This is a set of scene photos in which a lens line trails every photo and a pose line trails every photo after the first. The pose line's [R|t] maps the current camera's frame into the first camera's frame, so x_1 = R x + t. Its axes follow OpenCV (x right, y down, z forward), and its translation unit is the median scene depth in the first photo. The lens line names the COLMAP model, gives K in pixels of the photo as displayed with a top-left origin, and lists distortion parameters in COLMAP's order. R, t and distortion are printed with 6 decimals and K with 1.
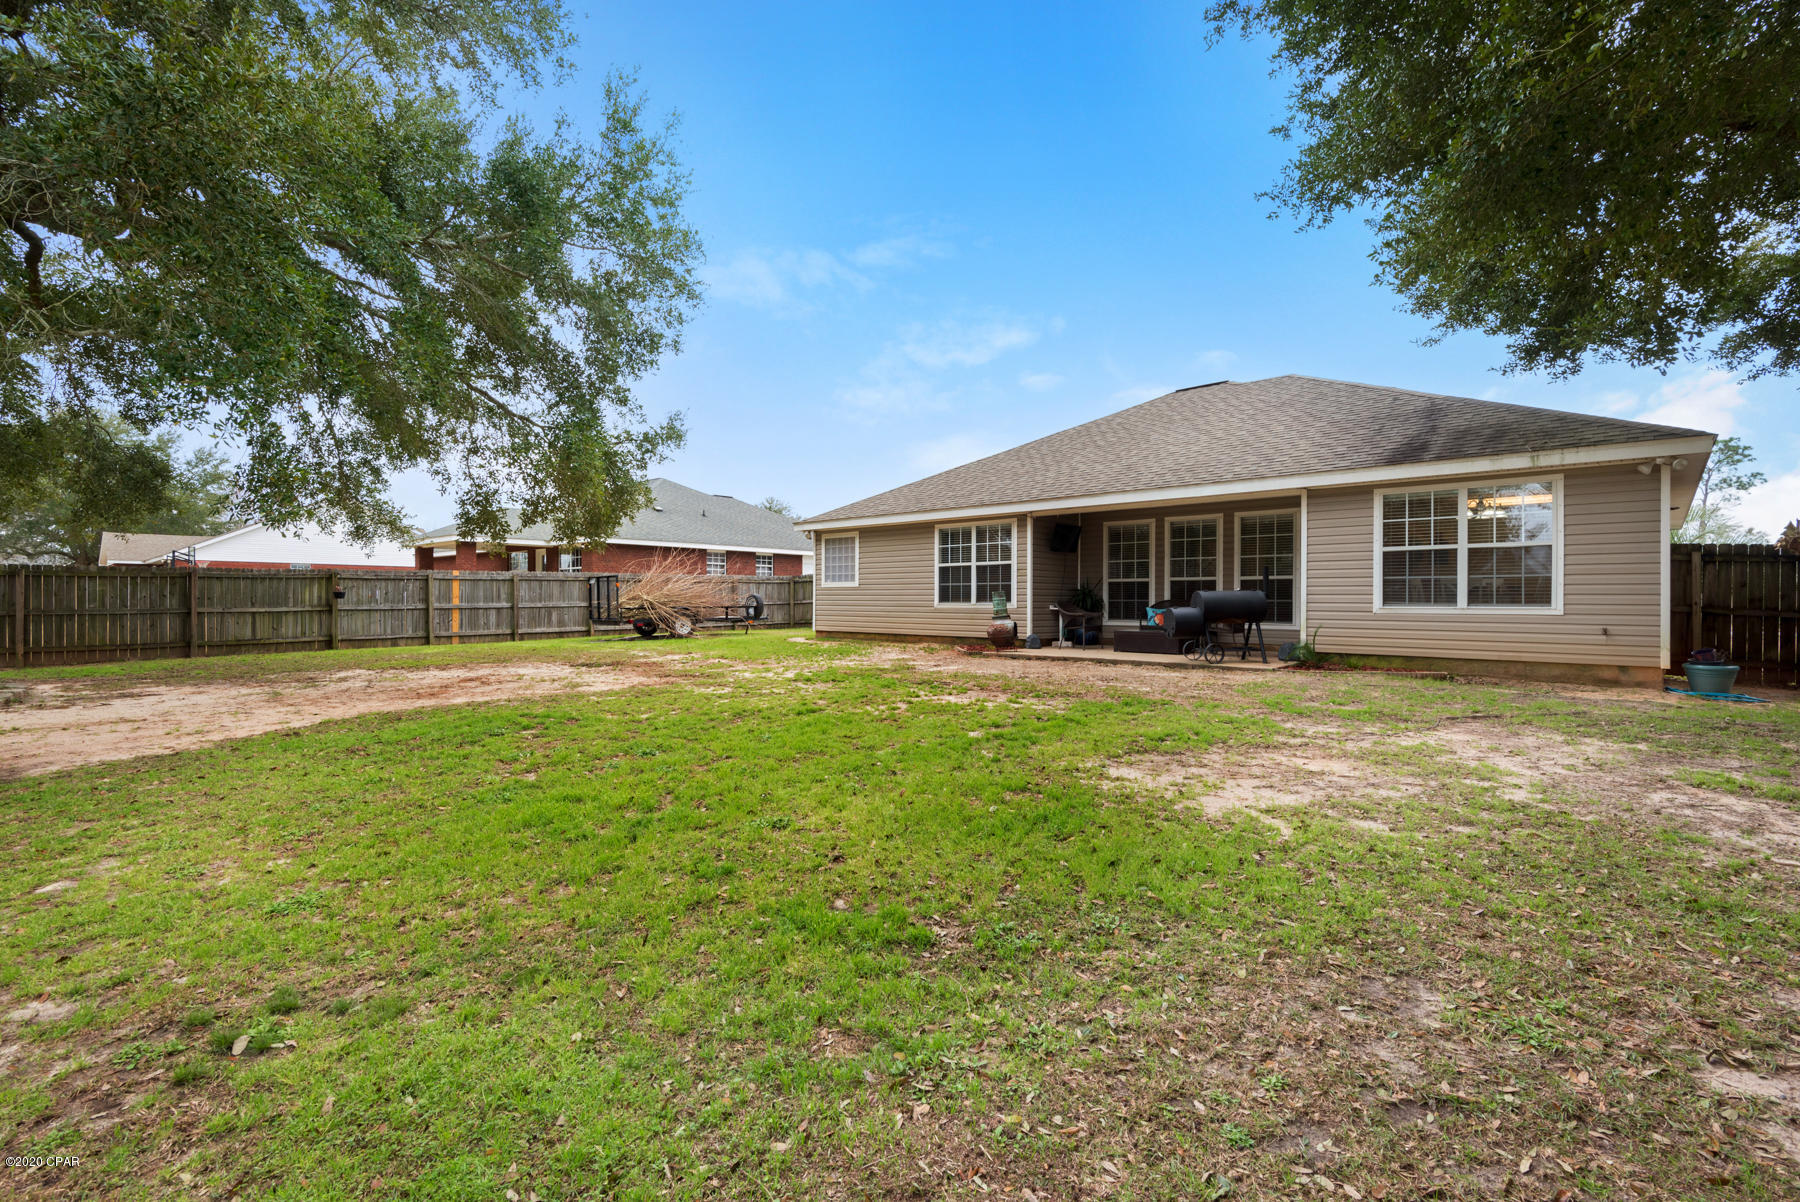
lens RADIAL K [[822.7, 0, 867.3], [0, 822.7, 592.7], [0, 0, 1]] dist [0.037533, -0.000417]
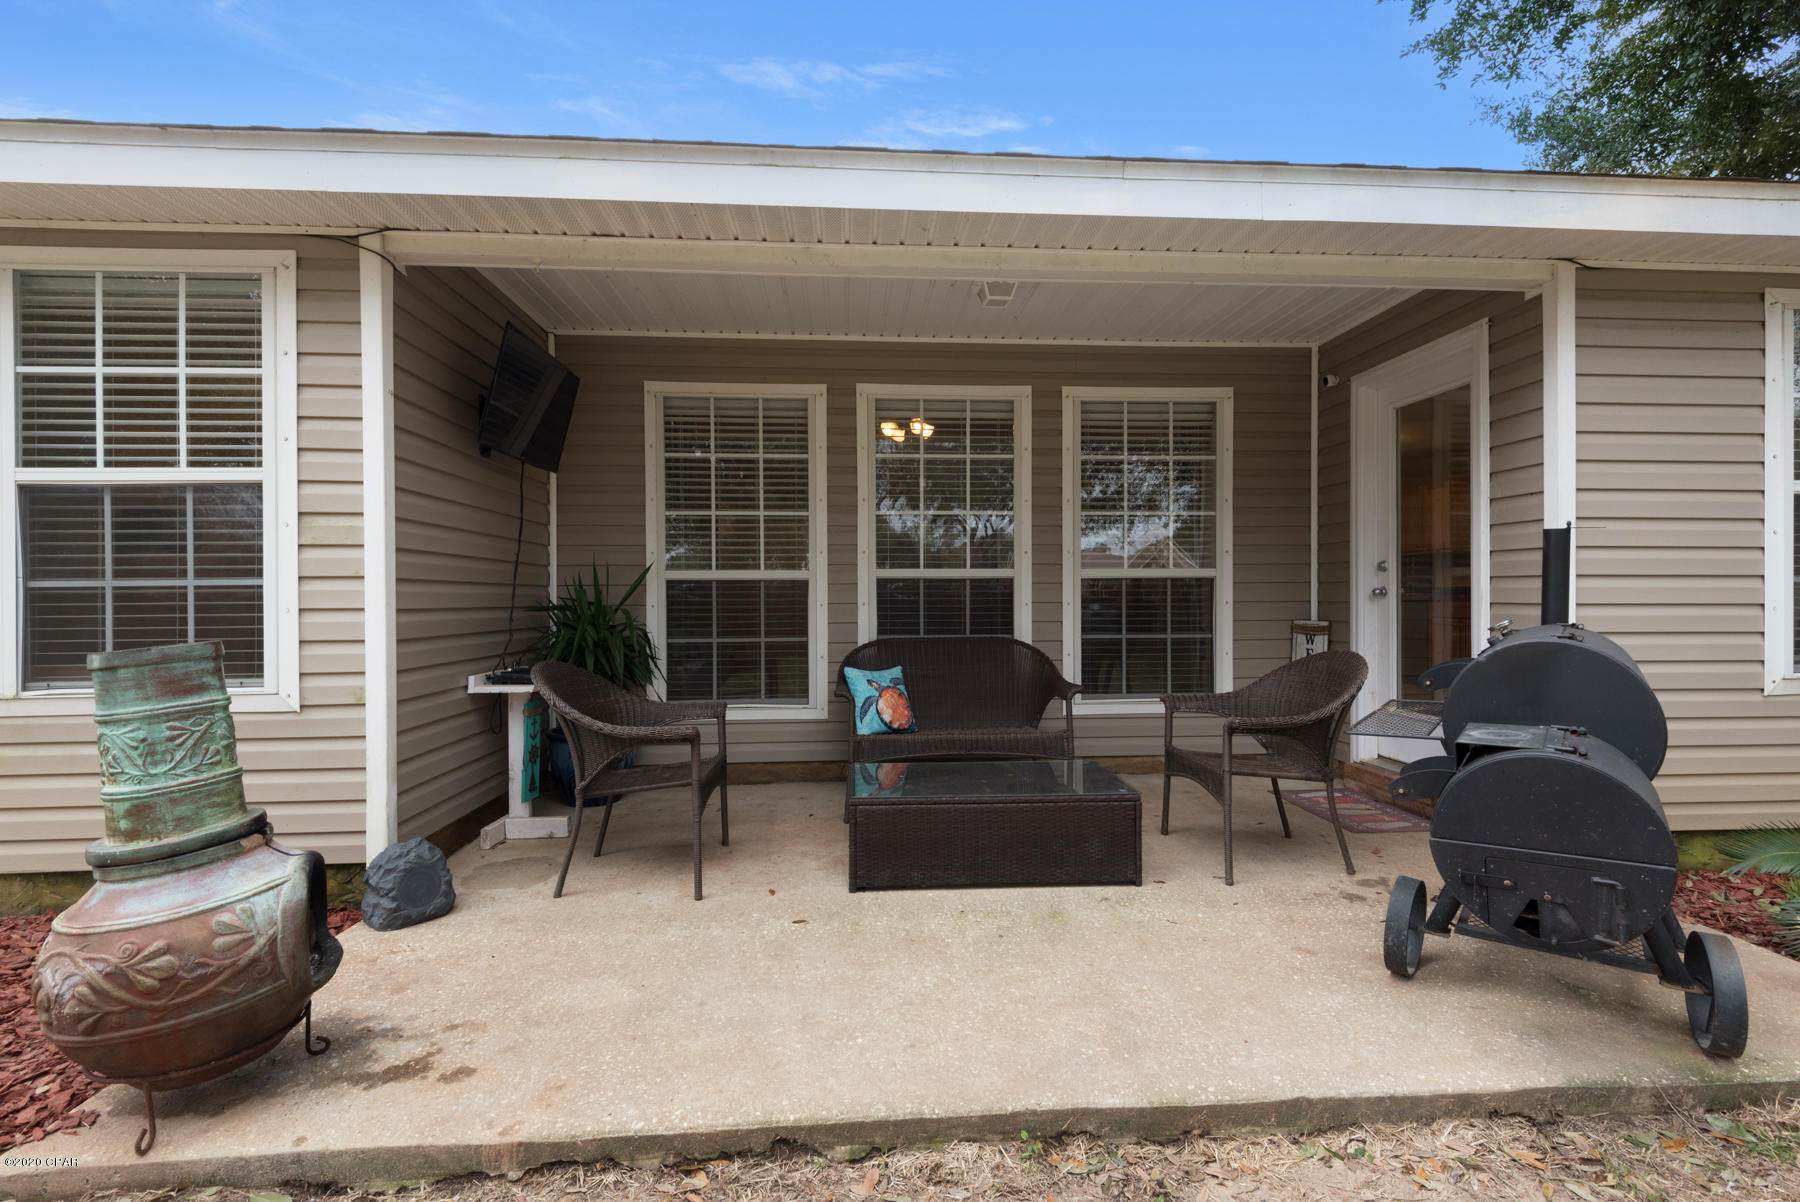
lens RADIAL K [[825.4, 0, 929.7], [0, 825.4, 596.6], [0, 0, 1]] dist [0.015632, -0.000765]
pose [[0.655836, -0.006563, 0.754875, 0.130949], [-0.000547, 0.999958, 0.009169, -0.010147], [-0.754903, -0.006426, 0.655805, 0.759758]]
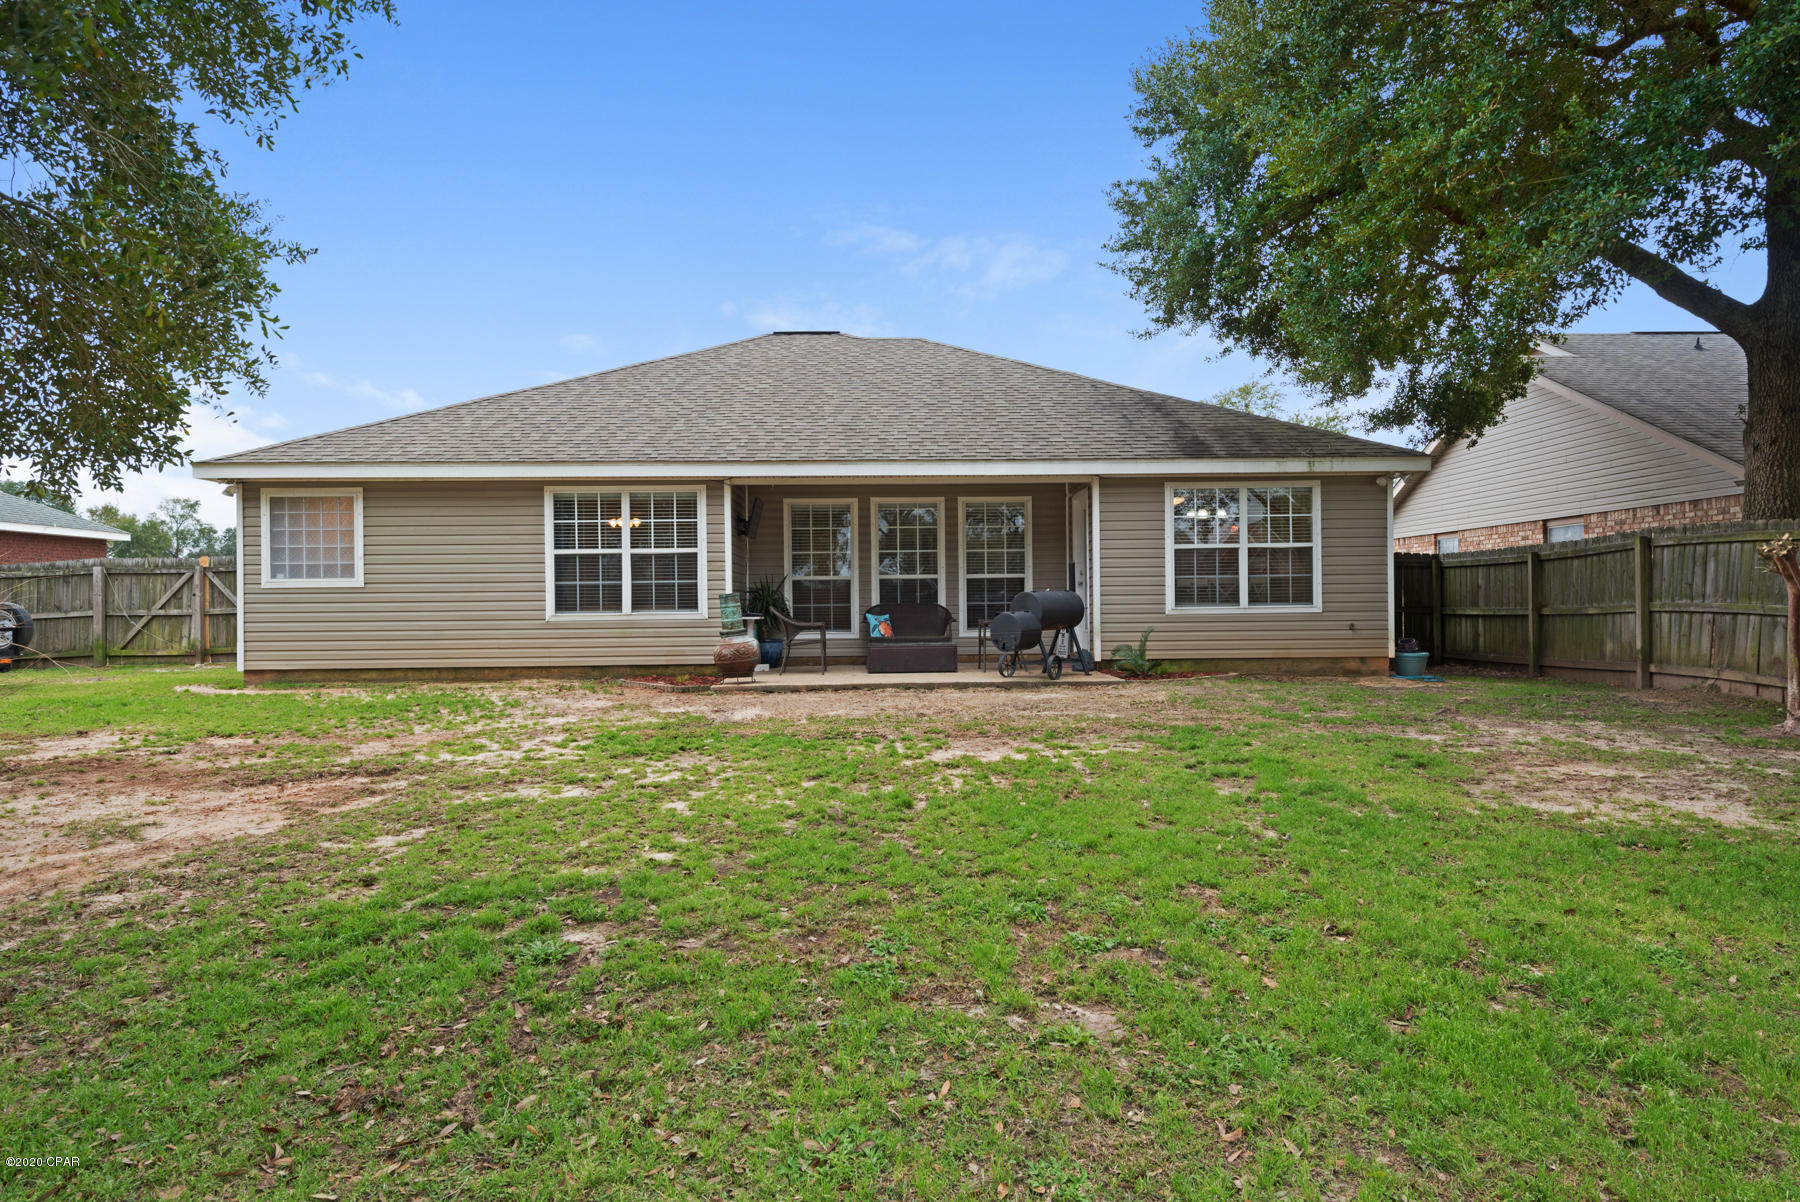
lens RADIAL K [[1021.6, 0, 900.0], [0, 1021.6, 601.0], [0, 0, 1]] dist [0.036565, 0.000219]
pose [[0.705867, -0.007666, 0.708303, -0.303293], [0.005979, 0.999970, 0.004864, 0.001596], [-0.708319, 0.000802, 0.705892, 0.297864]]
